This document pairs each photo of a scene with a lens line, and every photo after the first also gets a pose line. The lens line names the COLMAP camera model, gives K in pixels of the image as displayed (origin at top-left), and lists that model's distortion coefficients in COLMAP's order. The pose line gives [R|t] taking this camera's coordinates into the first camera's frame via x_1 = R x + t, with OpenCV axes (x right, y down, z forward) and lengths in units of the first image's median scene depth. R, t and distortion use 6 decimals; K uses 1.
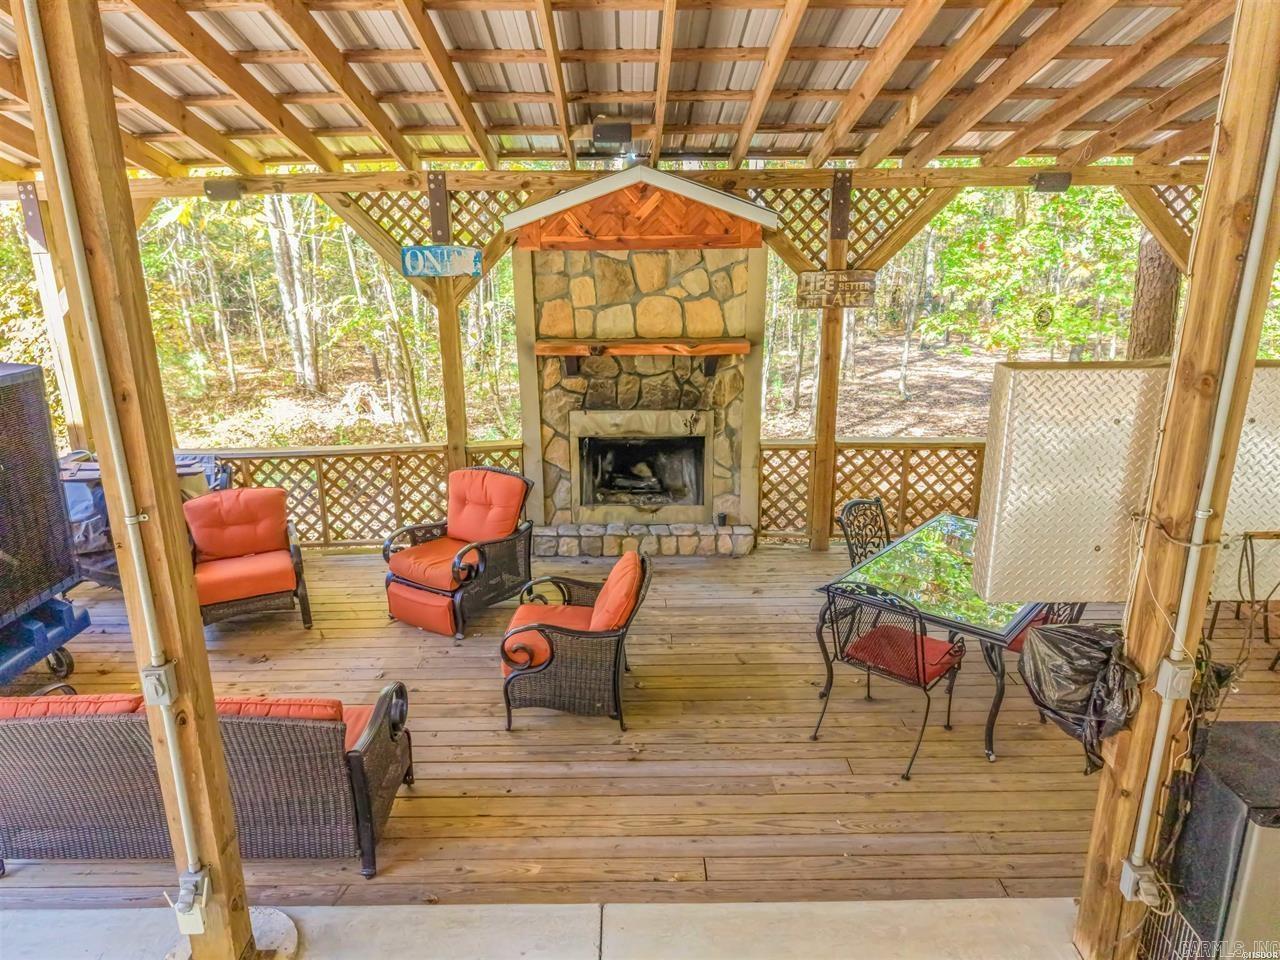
lens RADIAL K [[840.9, 0, 639.6], [0, 840.9, 497.1], [0, 0, 1]] dist [0.042363, -0.075407]
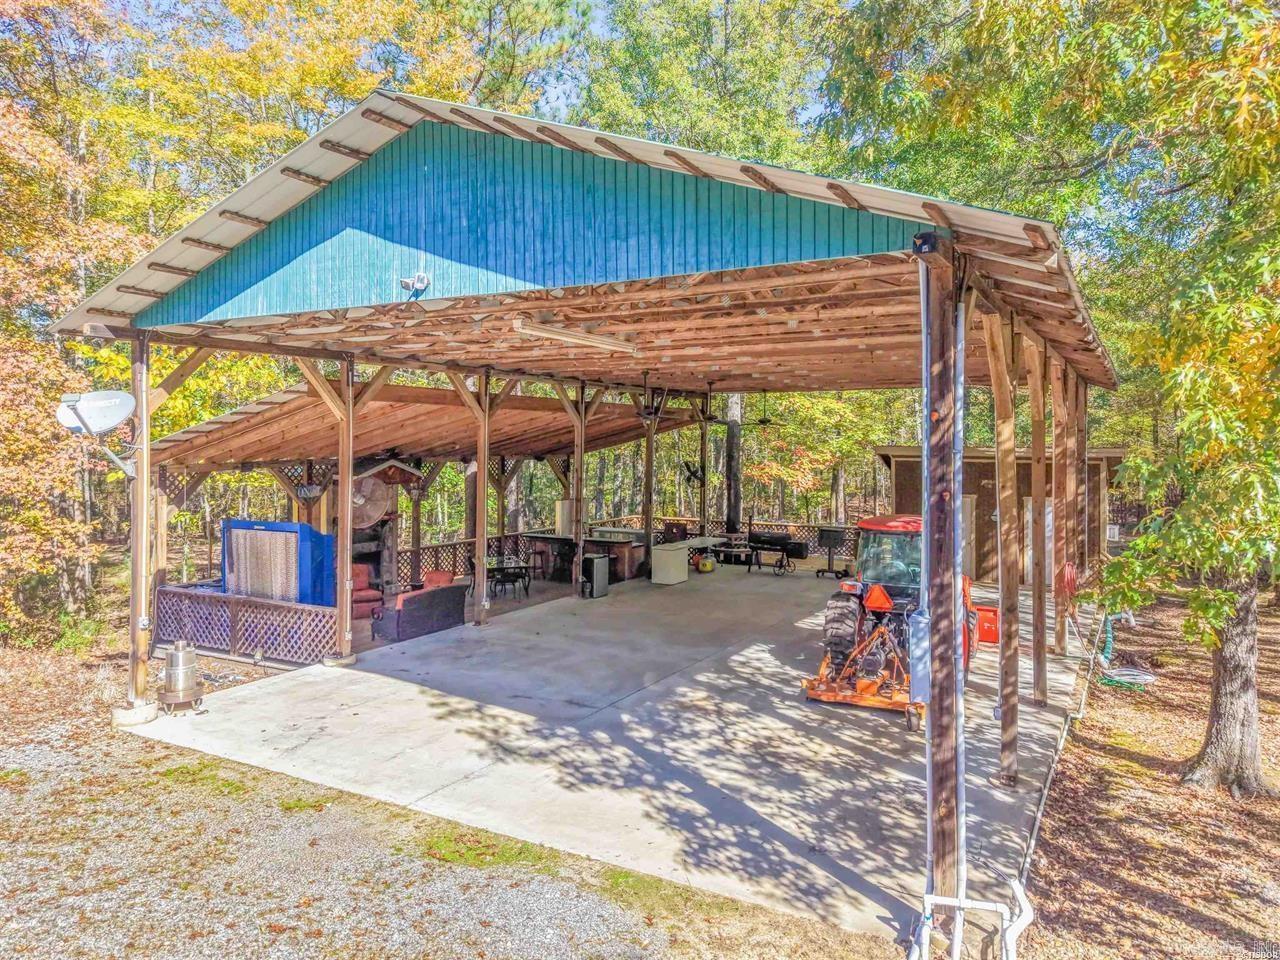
lens RADIAL K [[871.9, 0, 637.3], [0, 871.9, 437.0], [0, 0, 1]] dist [0.059440, -0.081106]
pose [[0.509238, 0.016327, 0.860471, -1.969221], [0.244642, 0.955828, -0.162918, 0.241657], [-0.825122, 0.293472, 0.482750, -1.149912]]
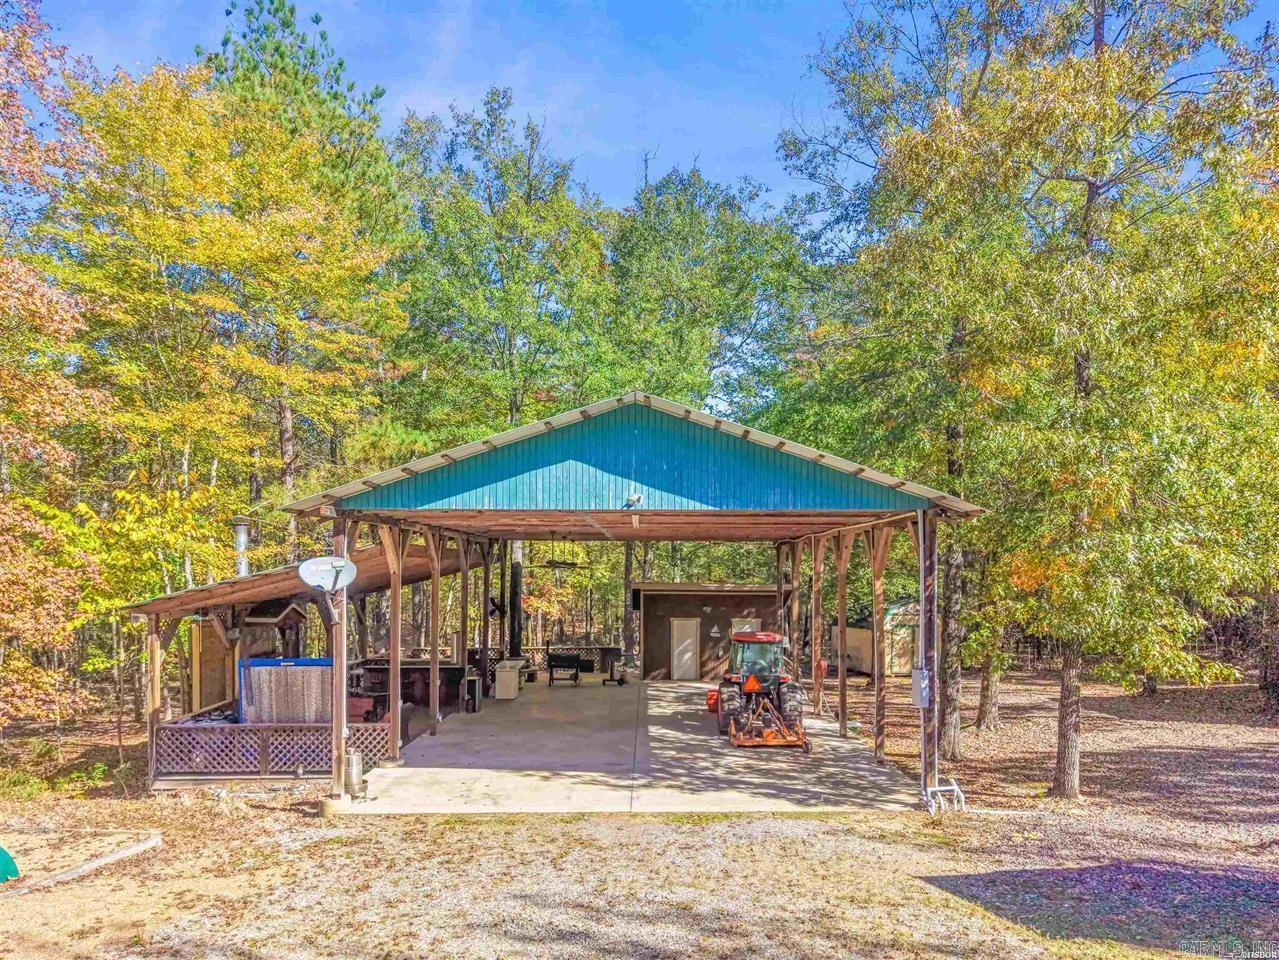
lens RADIAL K [[910.2, 0, 645.3], [0, 910.2, 570.6], [0, 0, 1]] dist [0.076018, -0.160258]
pose [[0.018807, 0.007612, 0.999794, -3.143812], [0.293532, 0.955864, -0.012799, -0.029397], [-0.955764, 0.293712, 0.015743, -0.428703]]
